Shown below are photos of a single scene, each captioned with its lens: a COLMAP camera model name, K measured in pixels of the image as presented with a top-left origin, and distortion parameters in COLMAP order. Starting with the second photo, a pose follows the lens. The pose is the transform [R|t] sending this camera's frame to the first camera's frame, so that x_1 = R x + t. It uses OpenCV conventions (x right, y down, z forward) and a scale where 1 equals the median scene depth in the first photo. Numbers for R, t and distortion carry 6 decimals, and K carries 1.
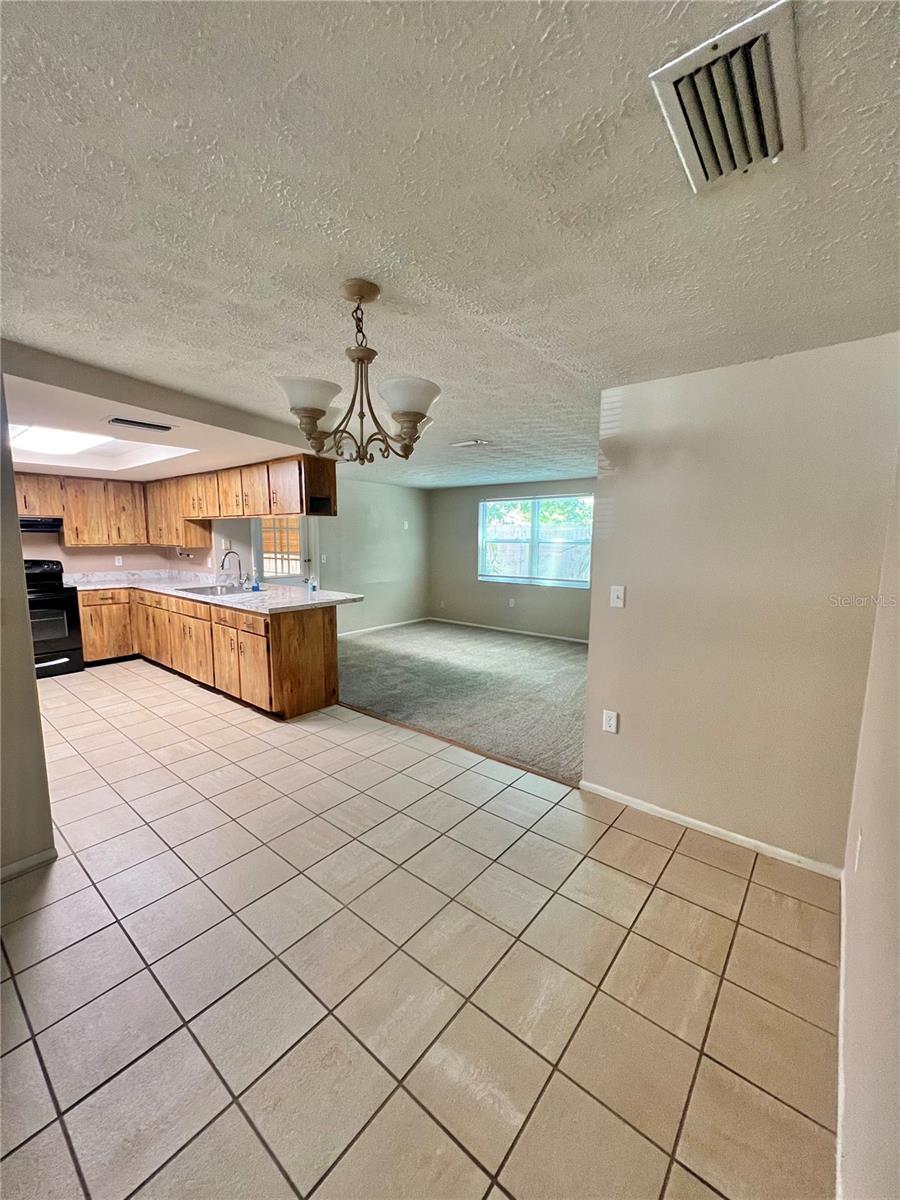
lens RADIAL K [[480.4, 0, 446.9], [0, 480.4, 601.8], [0, 0, 1]] dist [-0.001846, 0.002847]
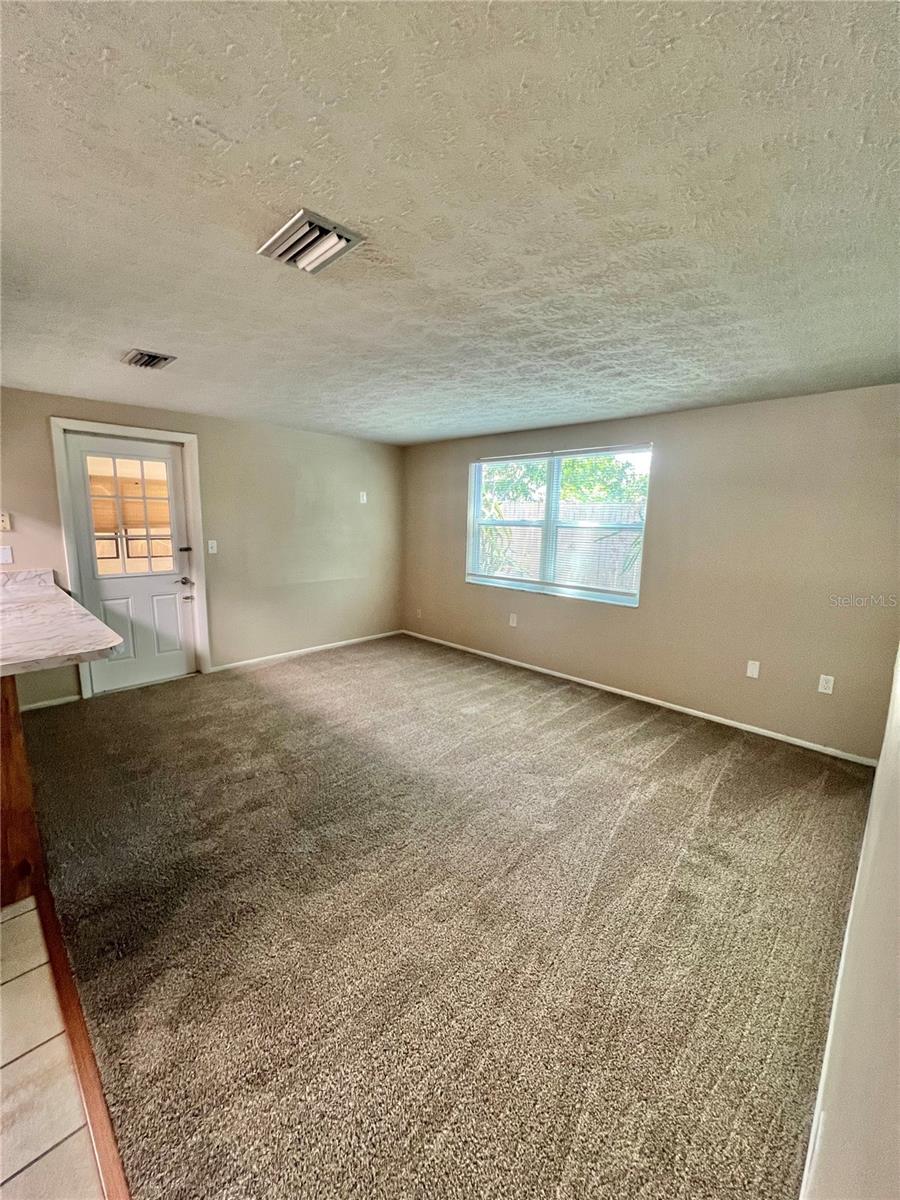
lens RADIAL K [[482.5, 0, 453.3], [0, 482.5, 596.6], [0, 0, 1]] dist [-0.001678, 0.000042]
pose [[0.997063, 0.027548, -0.071454, 0.109755], [-0.025535, 0.999255, 0.028934, -0.050180], [0.072198, -0.027025, 0.997024, 0.382058]]
